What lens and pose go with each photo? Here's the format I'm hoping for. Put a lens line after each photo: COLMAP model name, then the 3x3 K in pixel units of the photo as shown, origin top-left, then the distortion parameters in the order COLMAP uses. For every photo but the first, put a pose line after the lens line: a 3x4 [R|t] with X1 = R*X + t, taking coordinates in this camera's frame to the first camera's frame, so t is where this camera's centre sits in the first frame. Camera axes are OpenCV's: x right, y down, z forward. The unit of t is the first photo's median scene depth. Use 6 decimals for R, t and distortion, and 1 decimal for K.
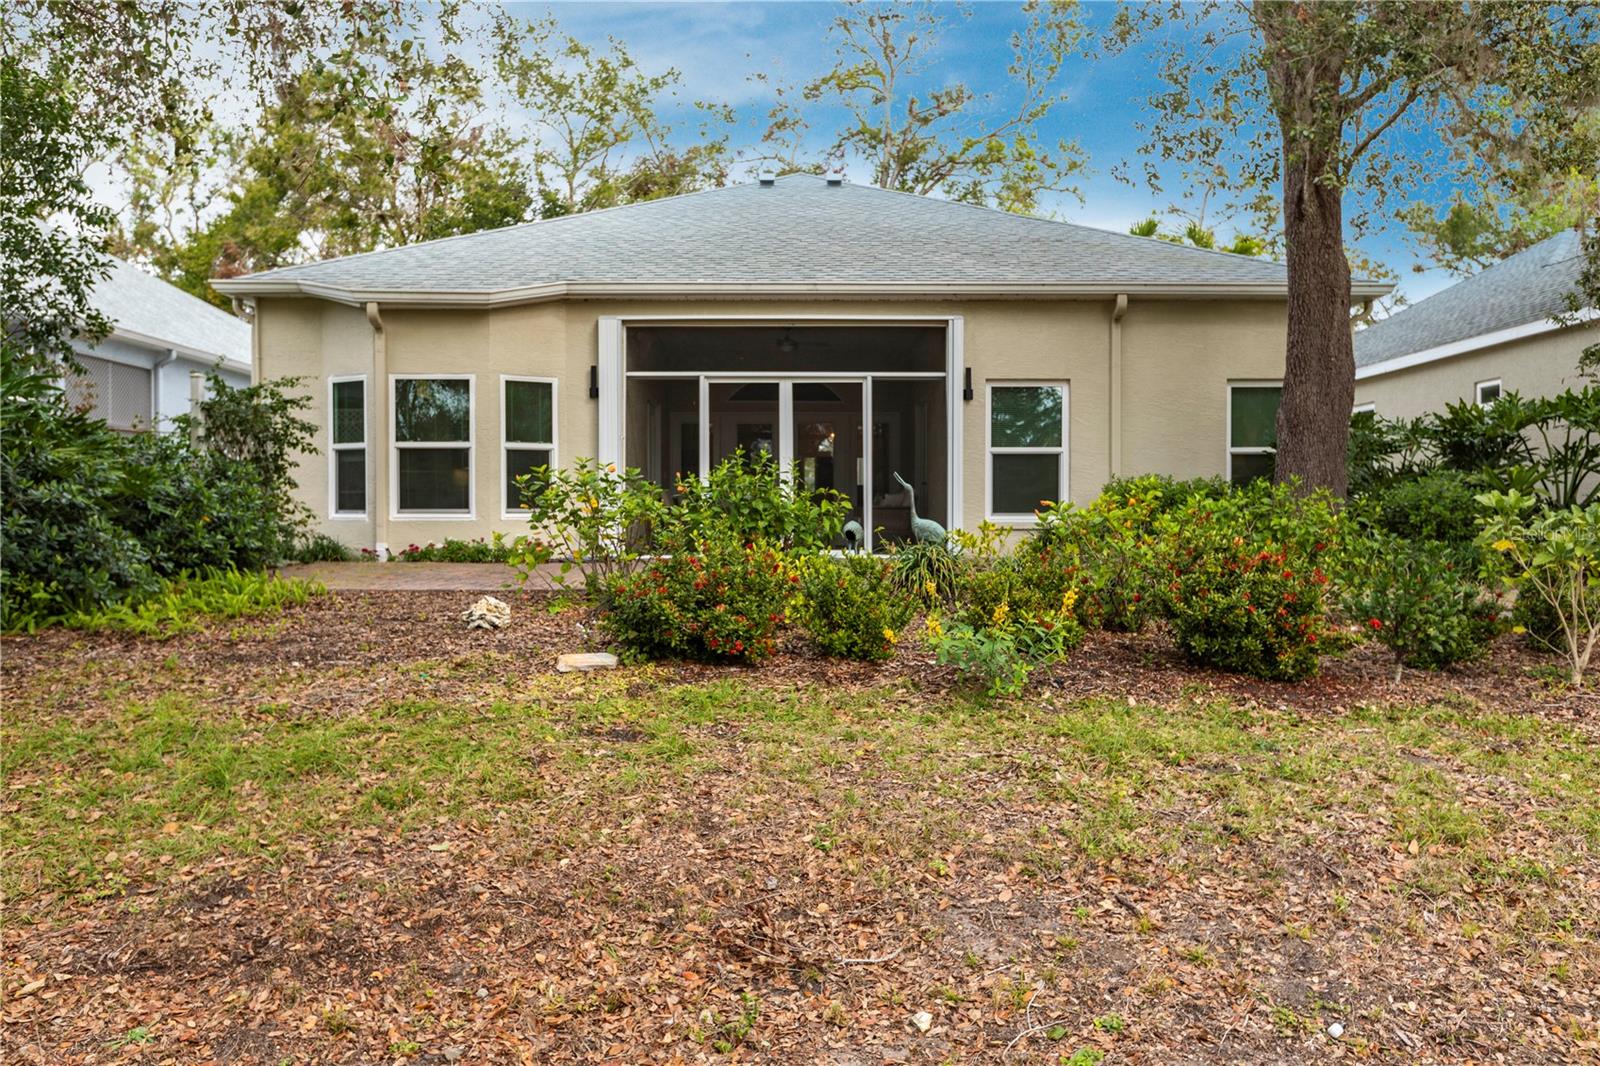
lens RADIAL K [[1258.9, 0, 798.6], [0, 1258.9, 531.7], [0, 0, 1]] dist [0.015576, -0.003939]
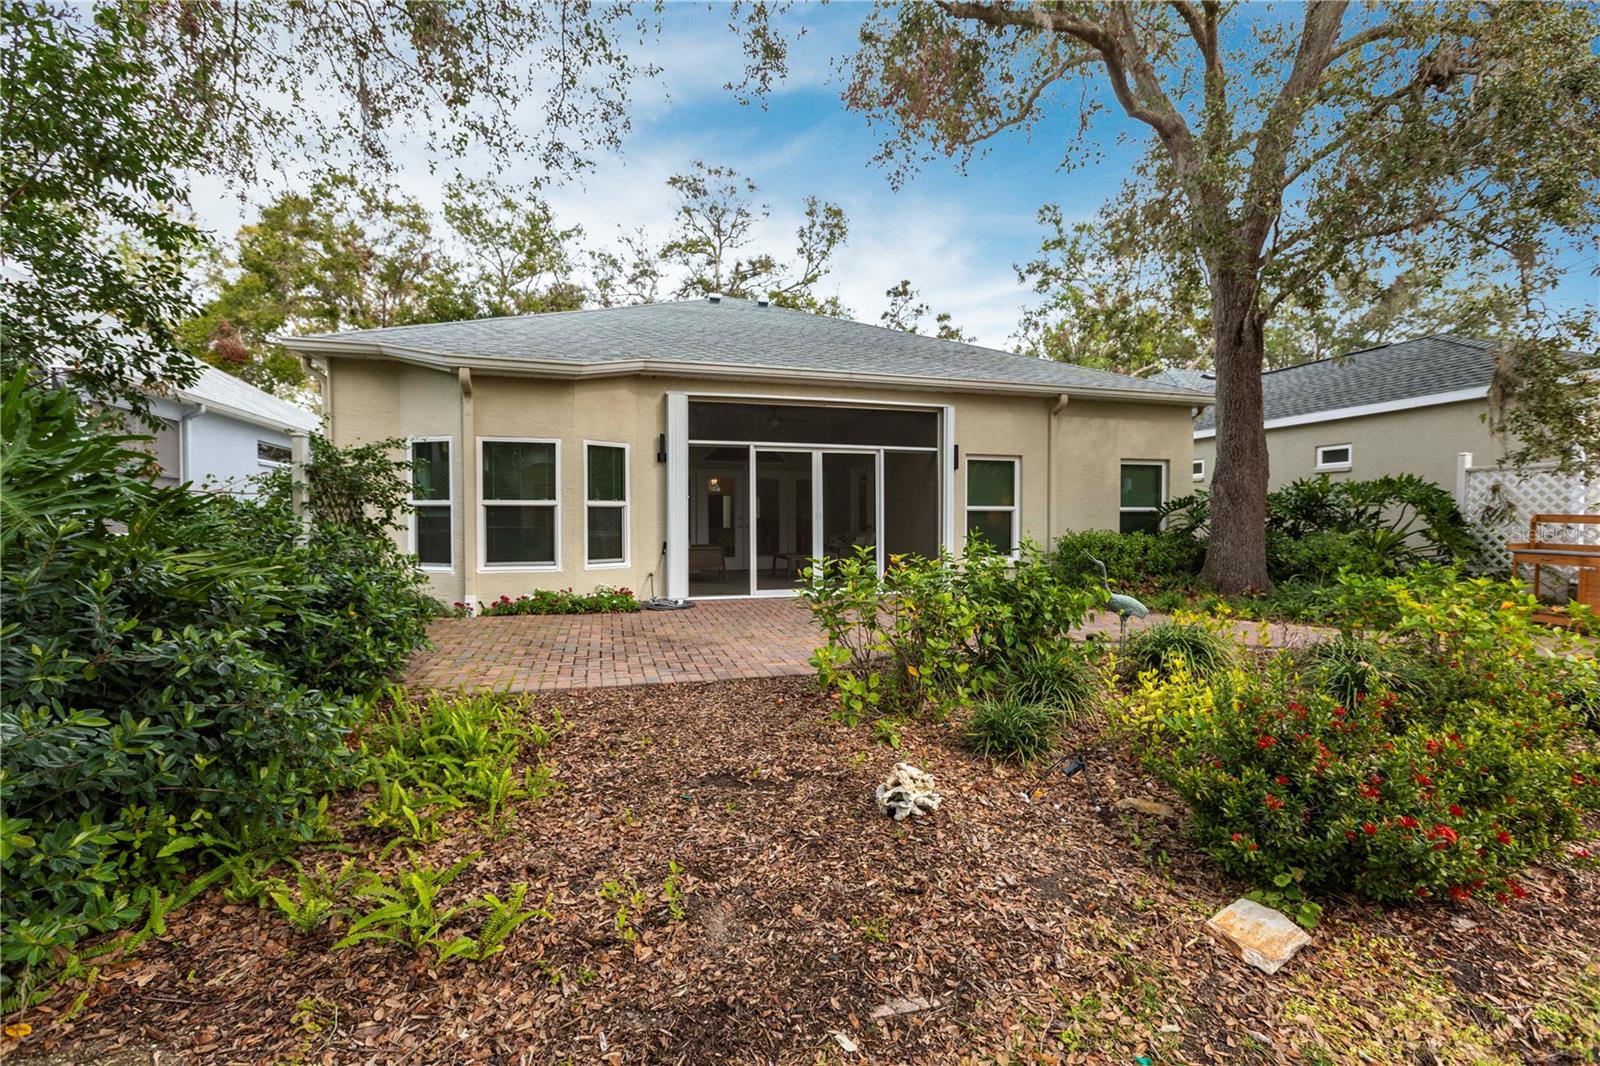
lens RADIAL K [[722.9, 0, 804.8], [0, 722.9, 531.3], [0, 0, 1]] dist [0.001986, 0.000231]
pose [[0.960477, -0.005034, 0.278315, -0.222283], [0.003611, 0.999978, 0.005624, -0.045722], [-0.278337, -0.004397, 0.960473, 0.327523]]
